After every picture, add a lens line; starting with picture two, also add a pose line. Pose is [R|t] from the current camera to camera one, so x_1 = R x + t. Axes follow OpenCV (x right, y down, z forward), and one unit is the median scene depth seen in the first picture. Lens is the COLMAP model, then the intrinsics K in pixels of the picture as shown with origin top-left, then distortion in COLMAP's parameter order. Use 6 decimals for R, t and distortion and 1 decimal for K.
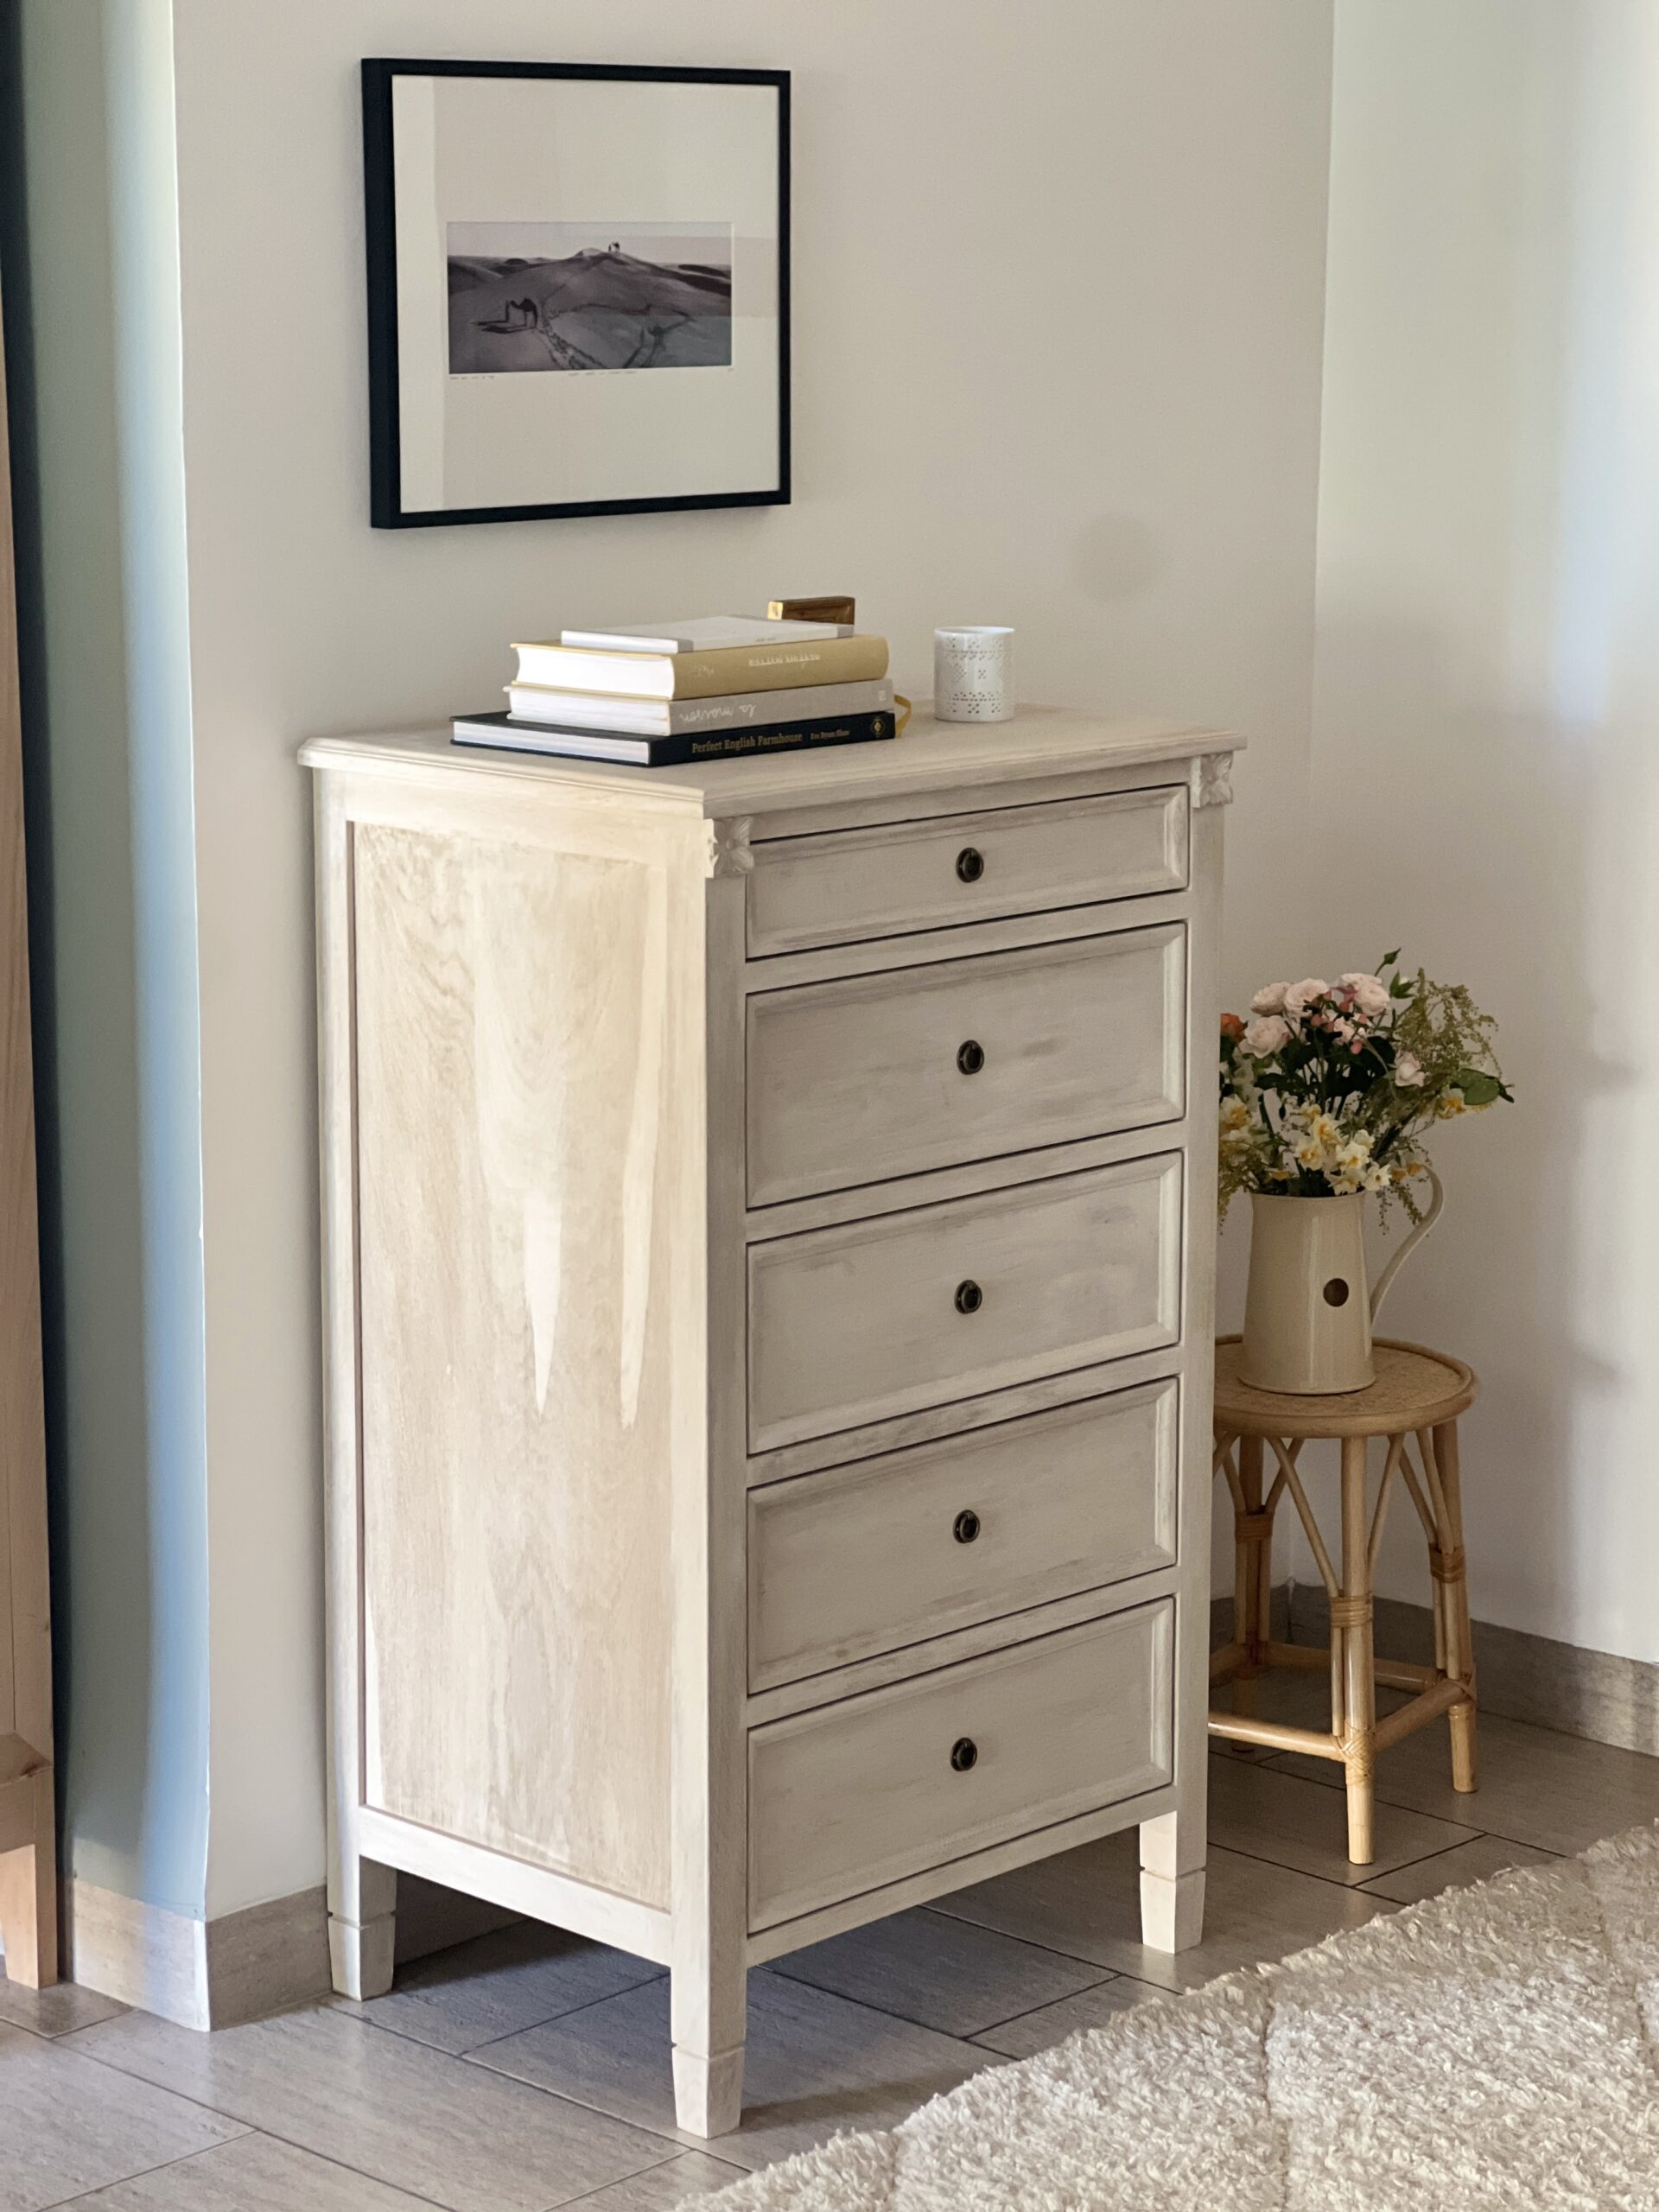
lens RADIAL K [[5037.4, 0, 836.7], [0, 5037.4, 1064.7], [0, 0, 1]] dist [0.234014, 0.078726]
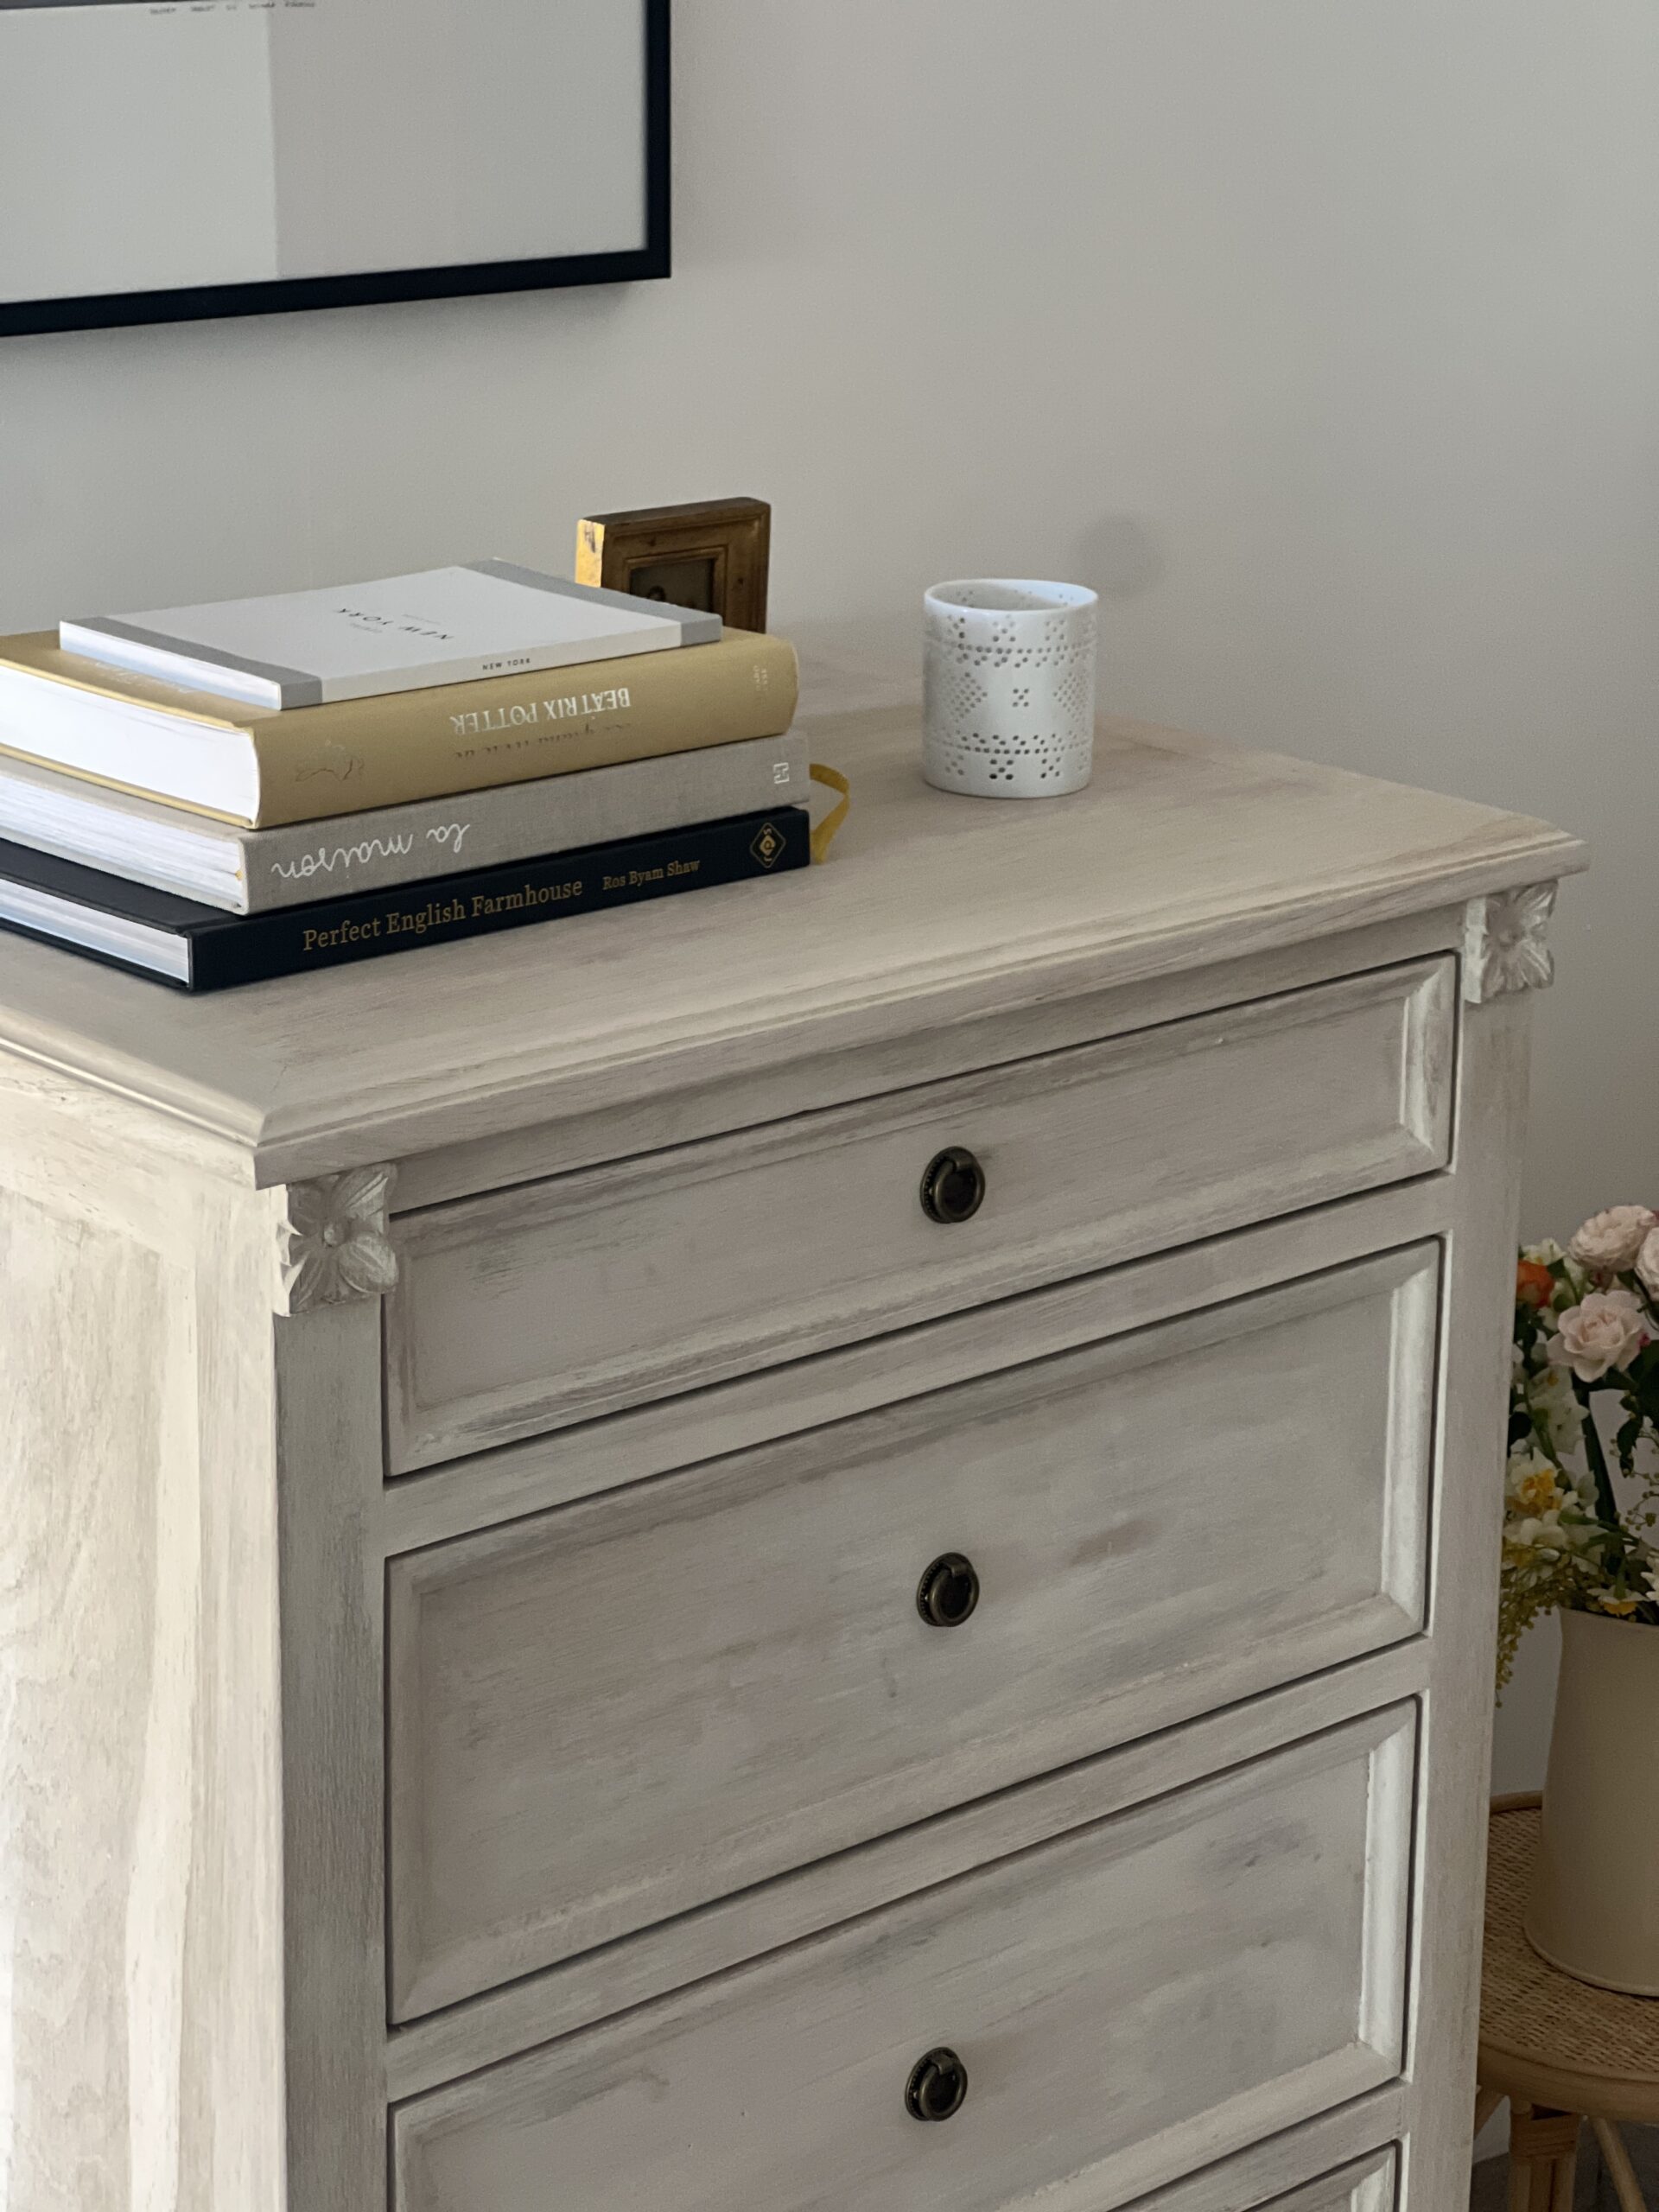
lens RADIAL K [[5037.4, 0, 836.7], [0, 5037.4, 1064.7], [0, 0, 1]] dist [0.234014, 0.078726]
pose [[0.998028, 0.029815, -0.055237, 0.039492], [-0.023743, 0.993921, 0.107503, -0.095405], [0.058107, -0.105979, 0.992669, 0.545848]]
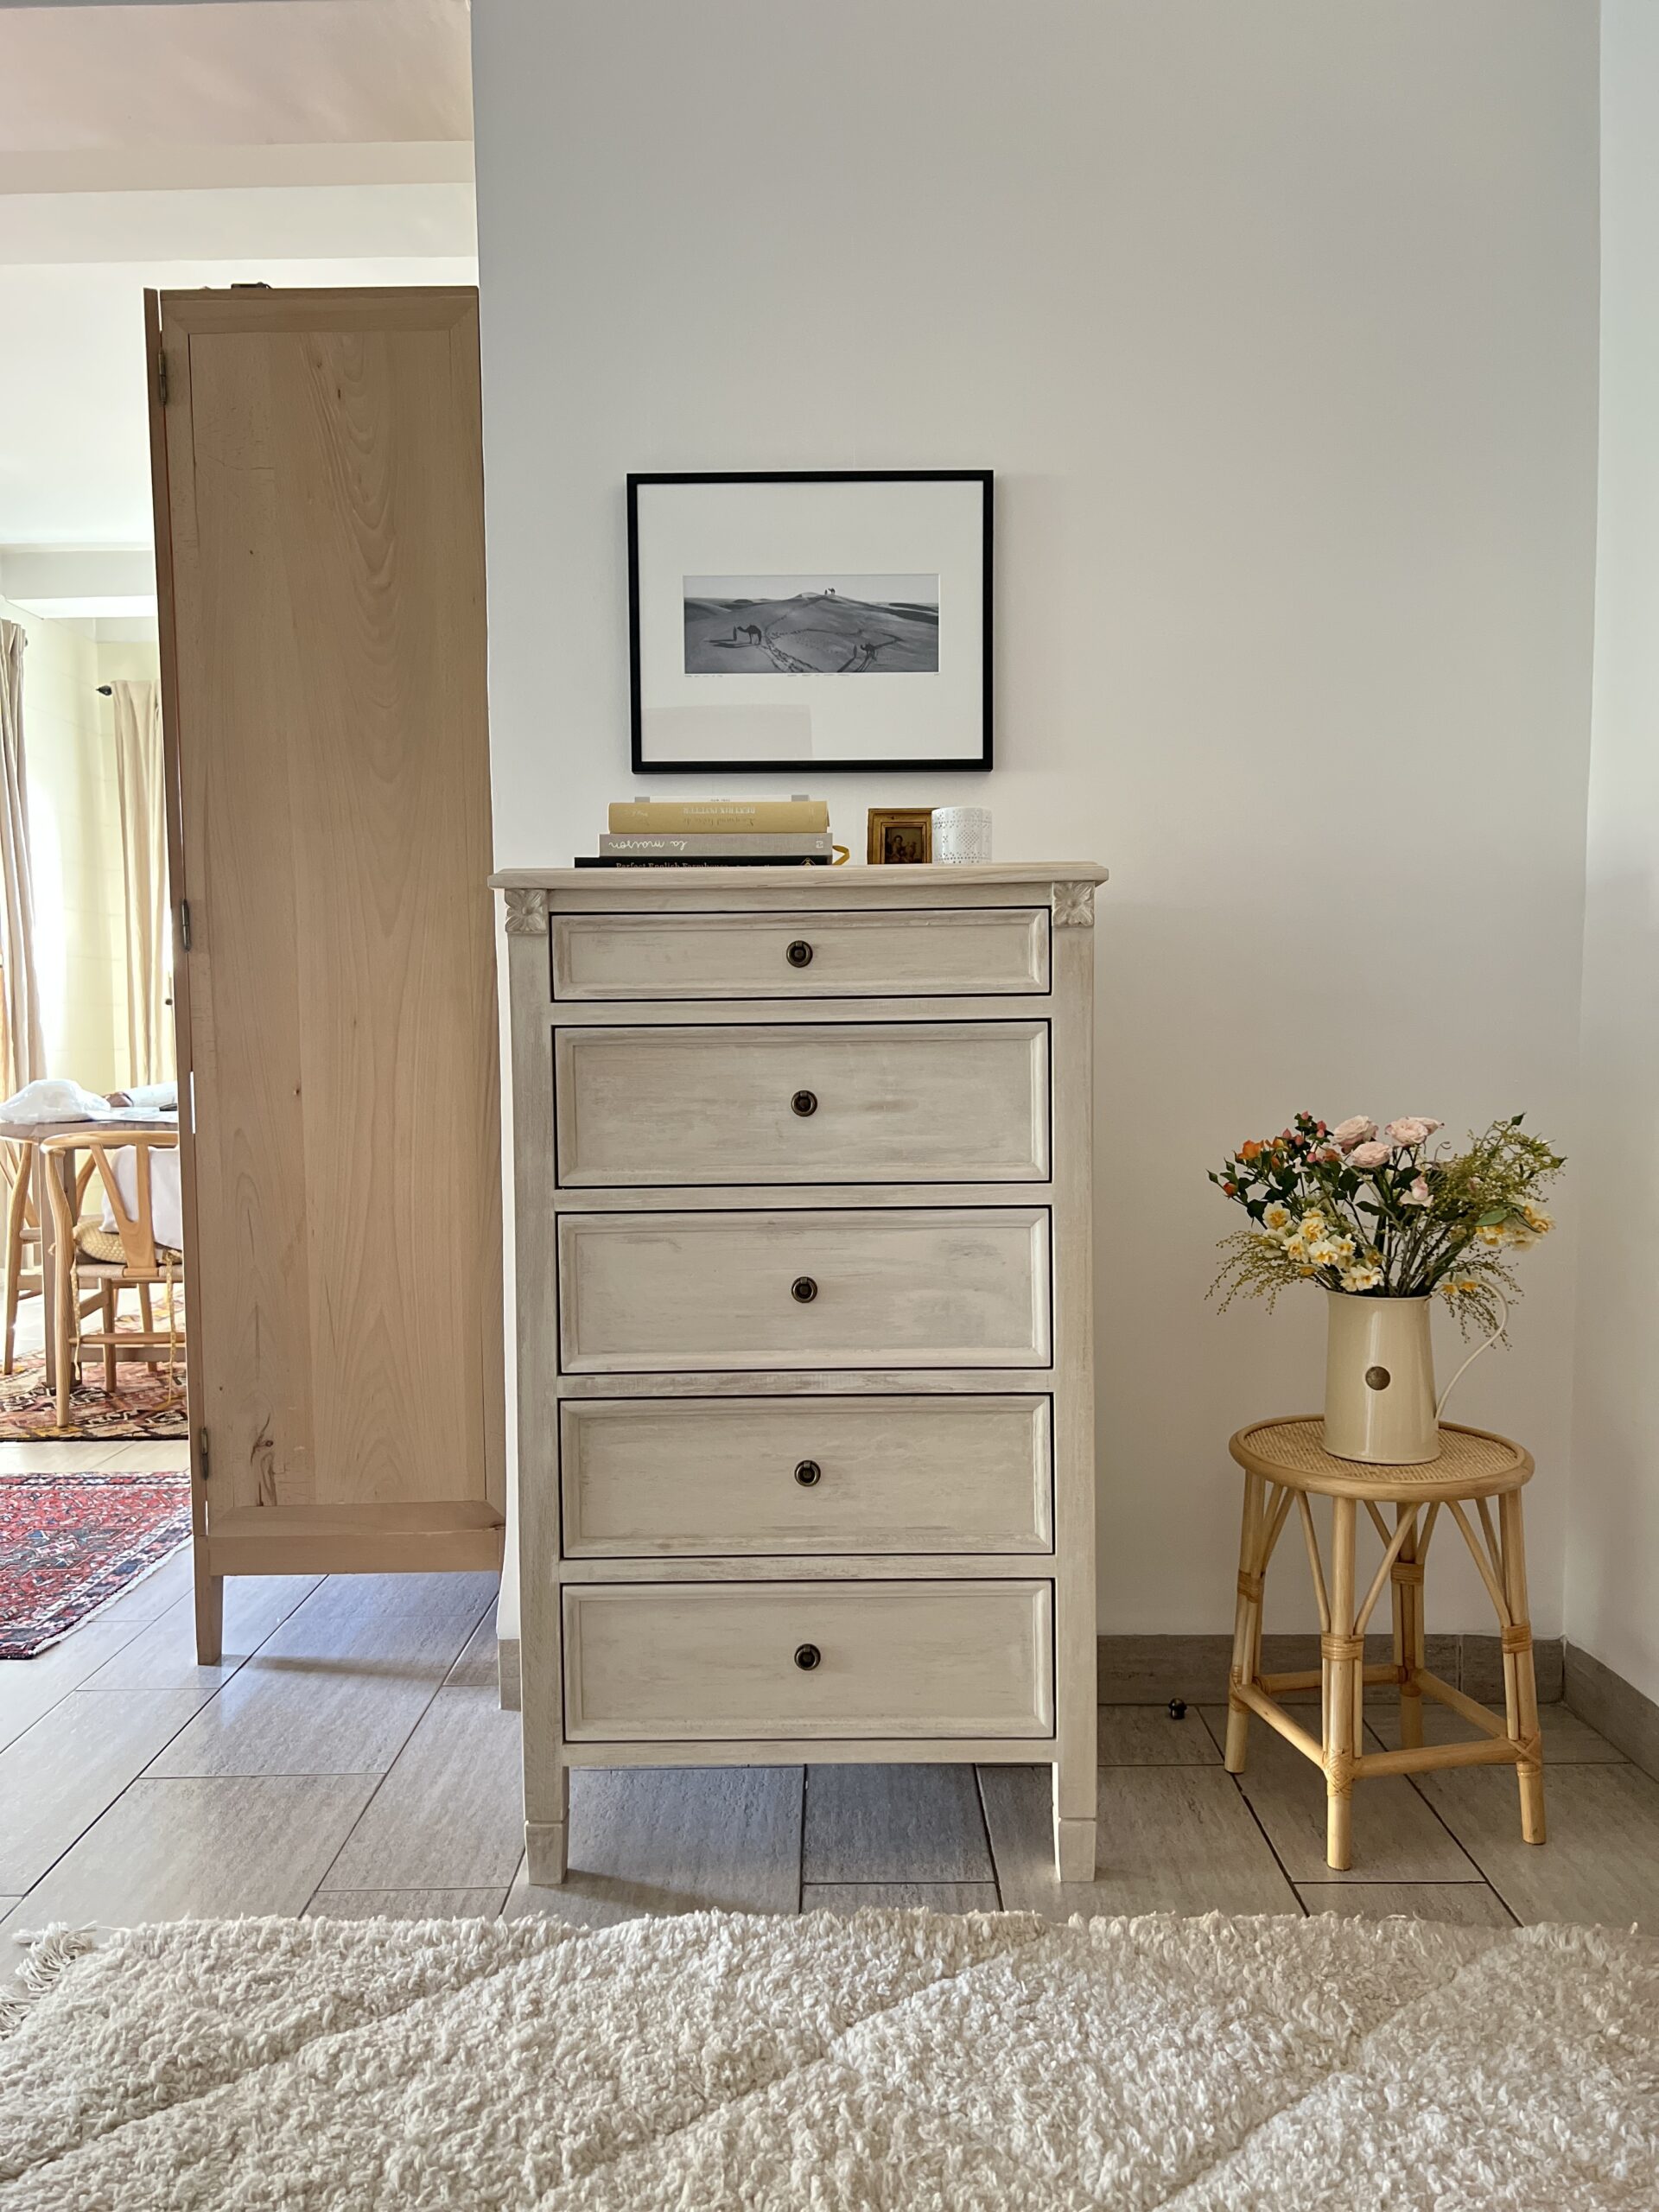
lens RADIAL K [[1676.6, 0, 818.1], [0, 1676.6, 1114.6], [0, 0, 1]] dist [0.097219, -0.134992]
pose [[0.684163, 0.030209, -0.728703, 0.338457], [-0.120025, 0.990183, -0.071640, 0.031389], [0.719385, 0.136476, 0.681072, 0.698057]]
